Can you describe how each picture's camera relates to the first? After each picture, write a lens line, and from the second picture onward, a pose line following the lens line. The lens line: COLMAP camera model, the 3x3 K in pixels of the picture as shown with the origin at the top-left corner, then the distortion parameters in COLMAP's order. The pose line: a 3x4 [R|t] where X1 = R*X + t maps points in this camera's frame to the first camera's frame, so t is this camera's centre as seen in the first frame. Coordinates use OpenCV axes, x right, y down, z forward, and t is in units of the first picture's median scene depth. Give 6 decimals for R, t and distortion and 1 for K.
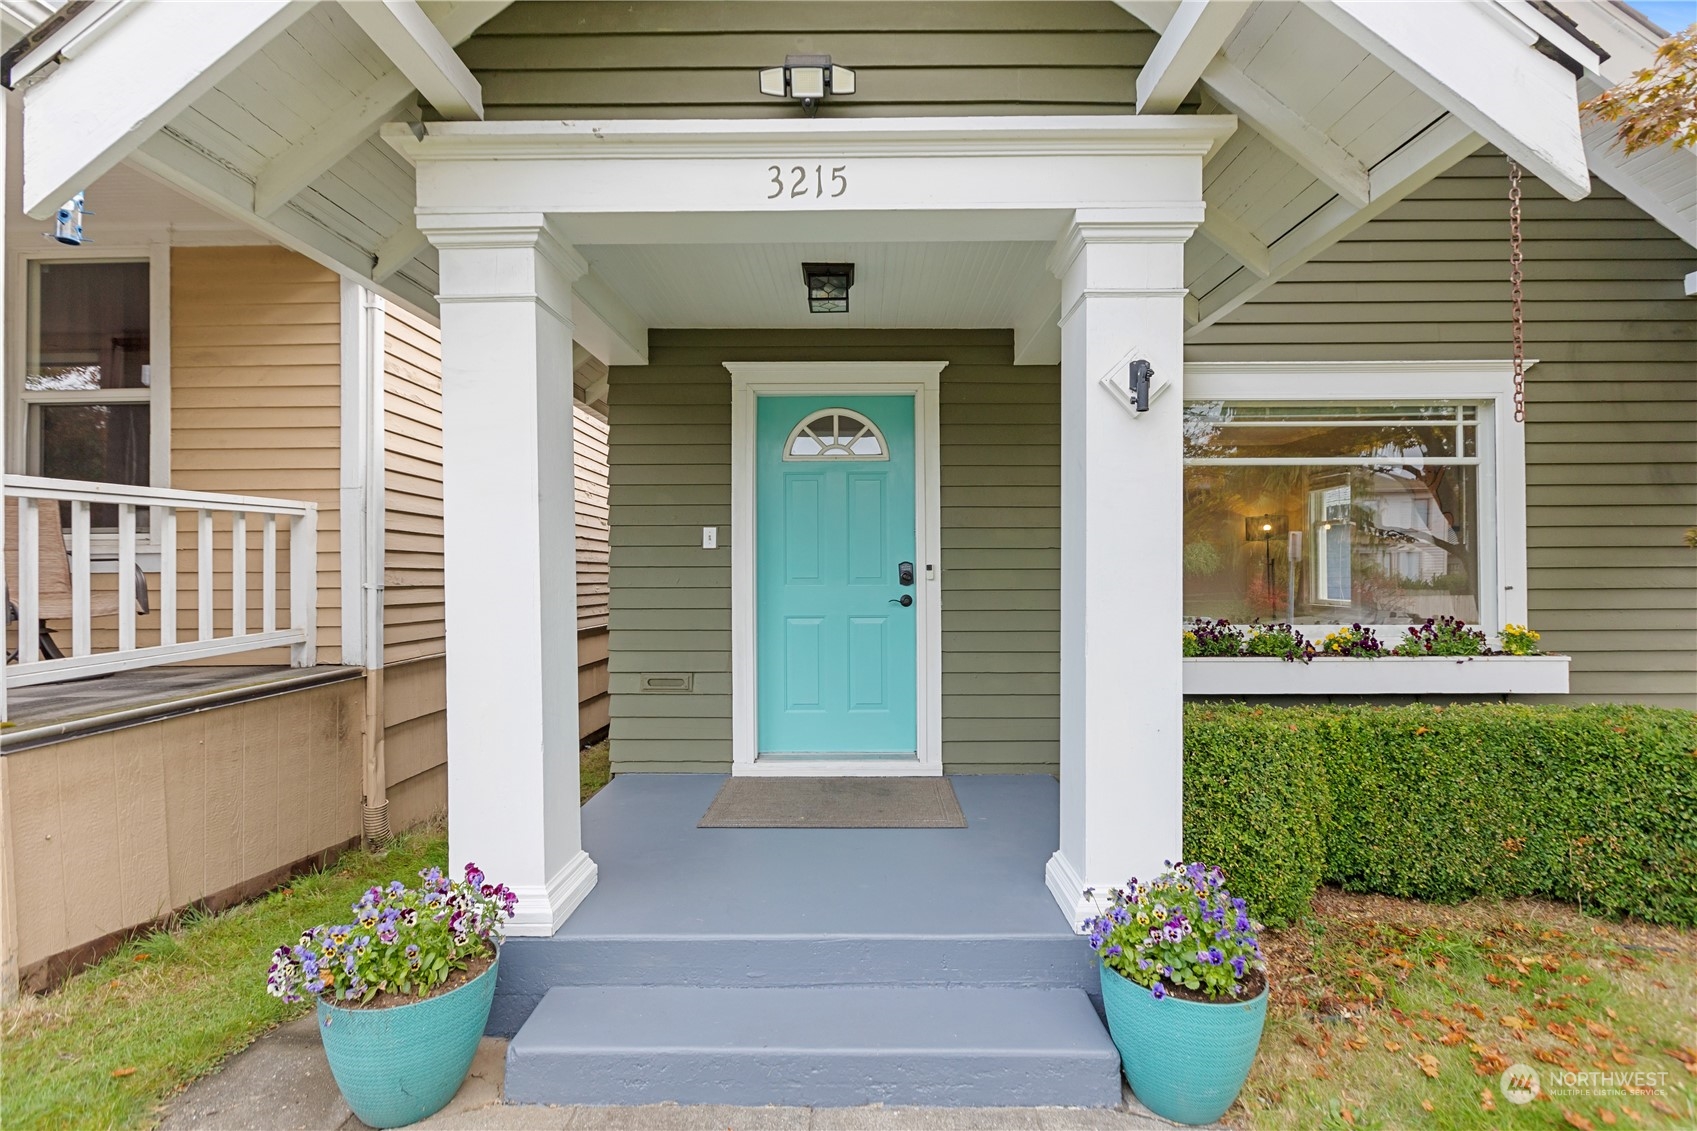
lens RADIAL K [[763.7, 0, 849.5], [0, 763.7, 568.7], [0, 0, 1]] dist [-0.001539, -0.000153]
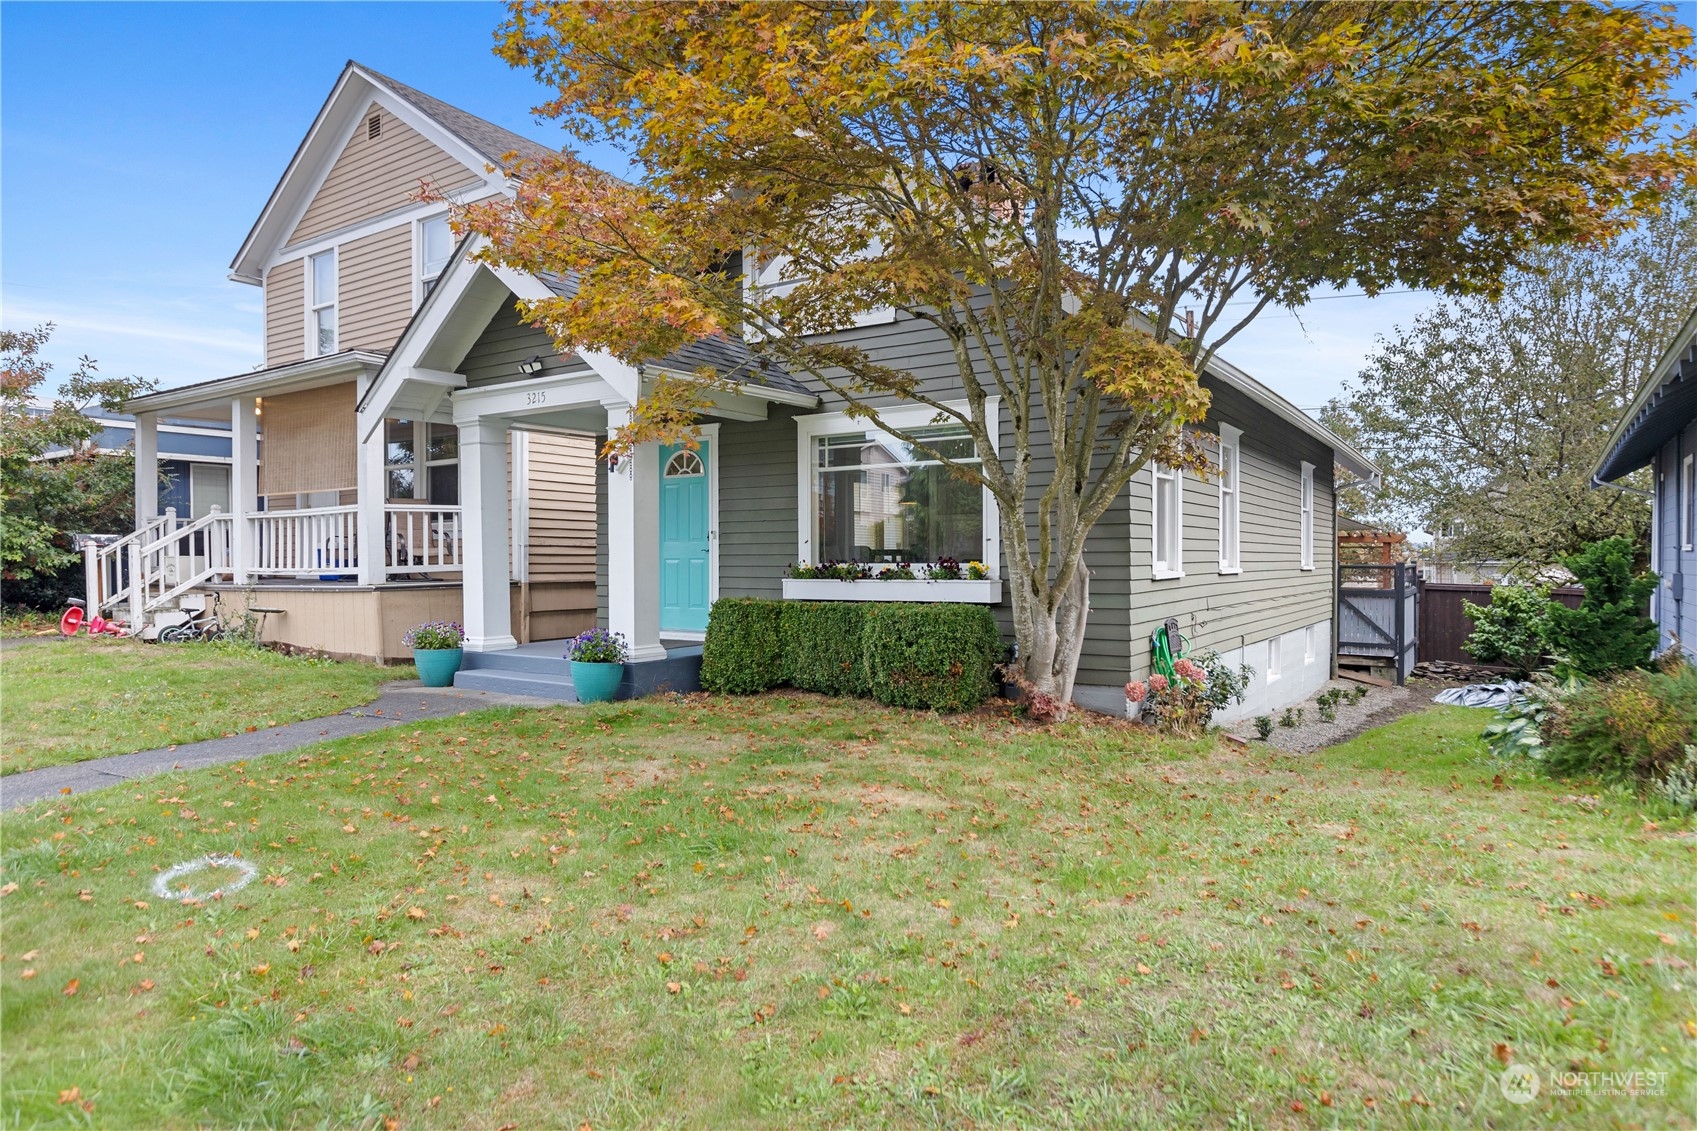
lens RADIAL K [[980.4, 0, 848.5], [0, 980.4, 565.5], [0, 0, 1]] dist [-0.000037, -0.000077]
pose [[0.835721, 0.003055, -0.549146, 1.824414], [0.003135, 0.999942, 0.010333, 0.059017], [0.549145, -0.010357, 0.835663, -0.897896]]
